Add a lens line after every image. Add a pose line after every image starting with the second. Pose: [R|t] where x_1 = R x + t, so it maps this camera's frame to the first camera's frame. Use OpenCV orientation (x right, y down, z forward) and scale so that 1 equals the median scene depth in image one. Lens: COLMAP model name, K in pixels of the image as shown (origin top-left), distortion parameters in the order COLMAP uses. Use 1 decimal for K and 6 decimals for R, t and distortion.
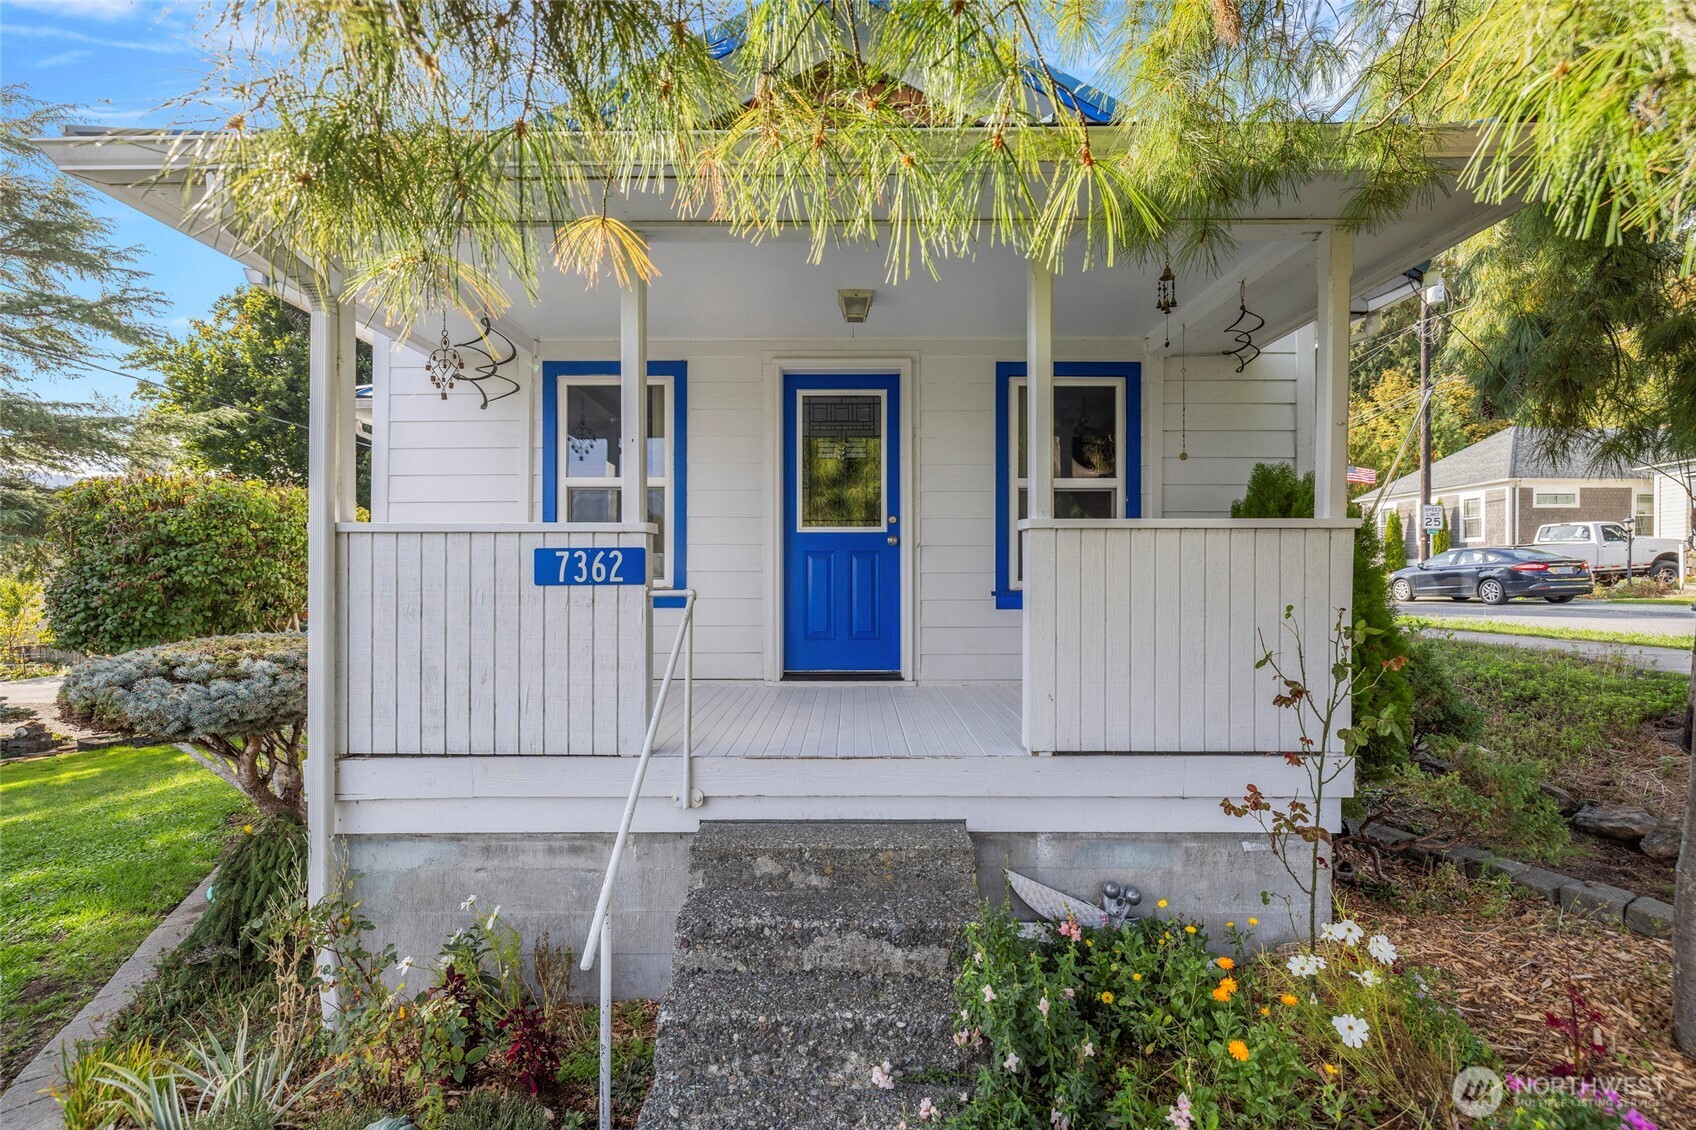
lens RADIAL K [[717.2, 0, 837.2], [0, 717.2, 570.6], [0, 0, 1]] dist [0.000206, 0.000148]
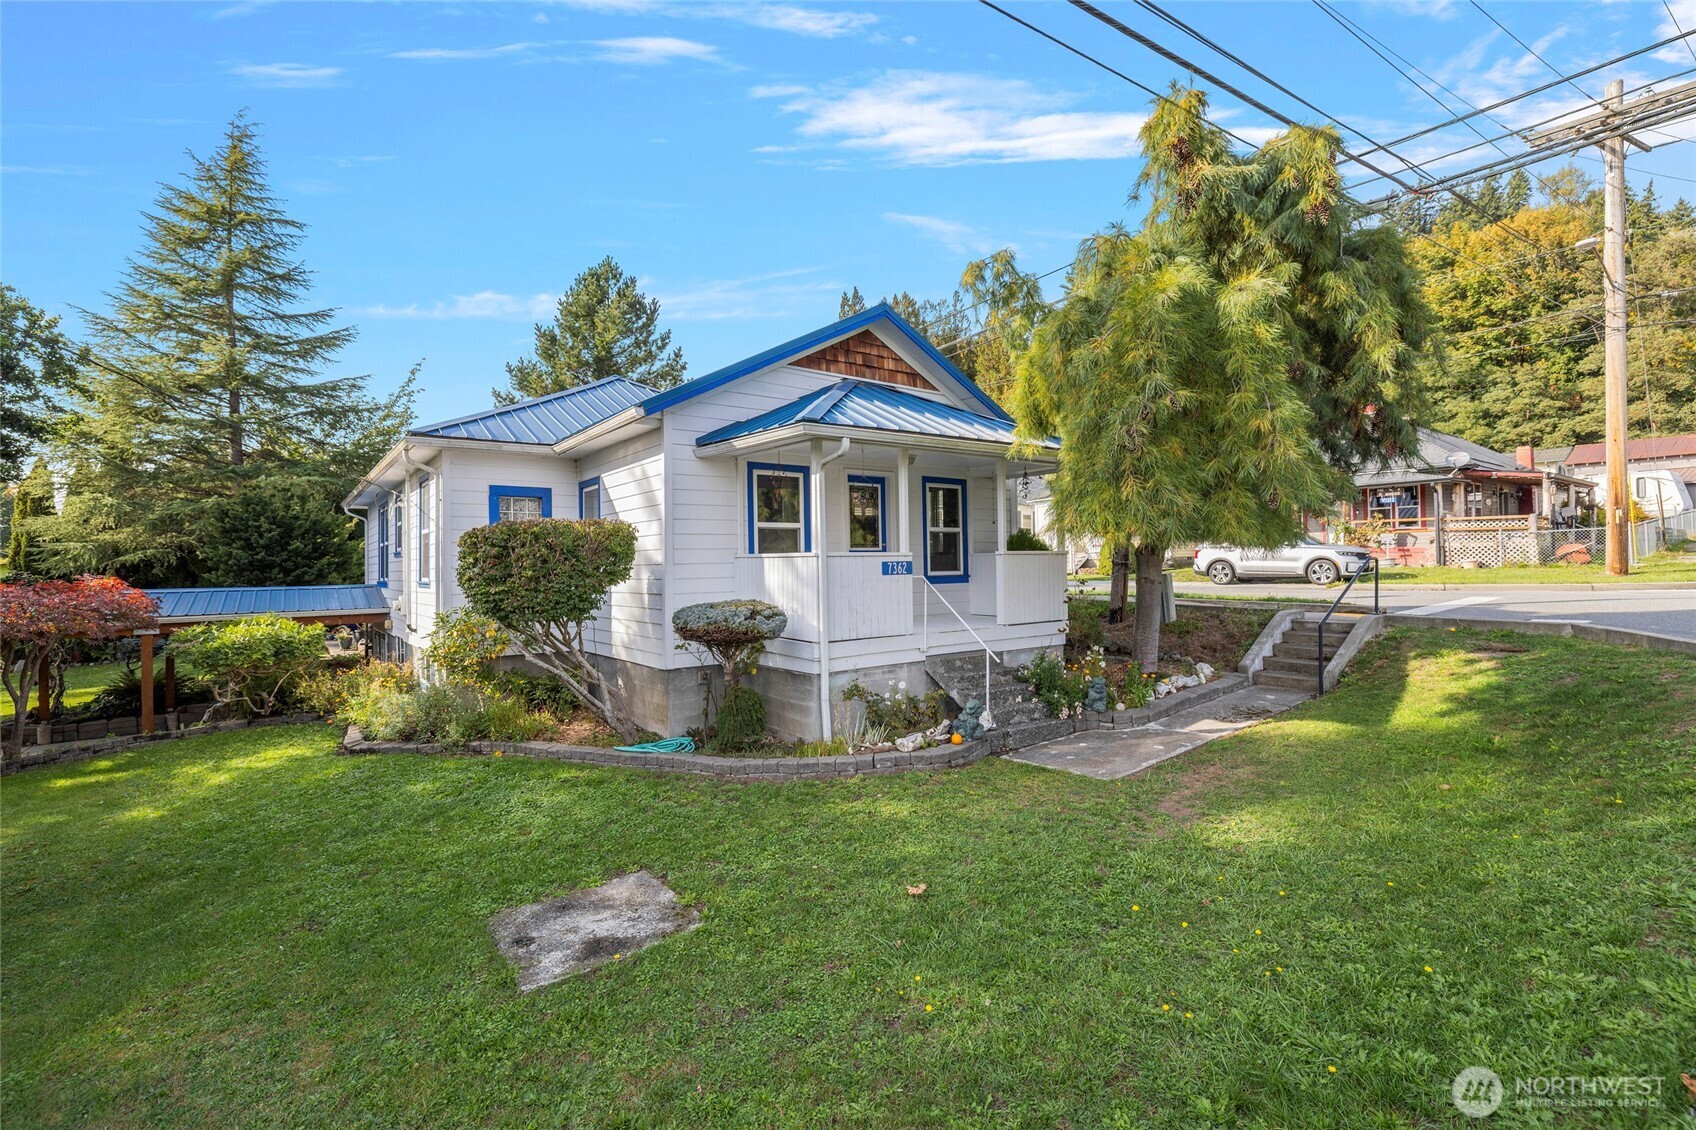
lens RADIAL K [[751.0, 0, 838.3], [0, 751.0, 567.4], [0, 0, 1]] dist [-0.010513, 0.000405]
pose [[0.807624, -0.011764, 0.589581, -1.400809], [0.009296, 0.999931, 0.007218, -0.020677], [-0.589625, -0.000348, 0.807677, -0.766102]]
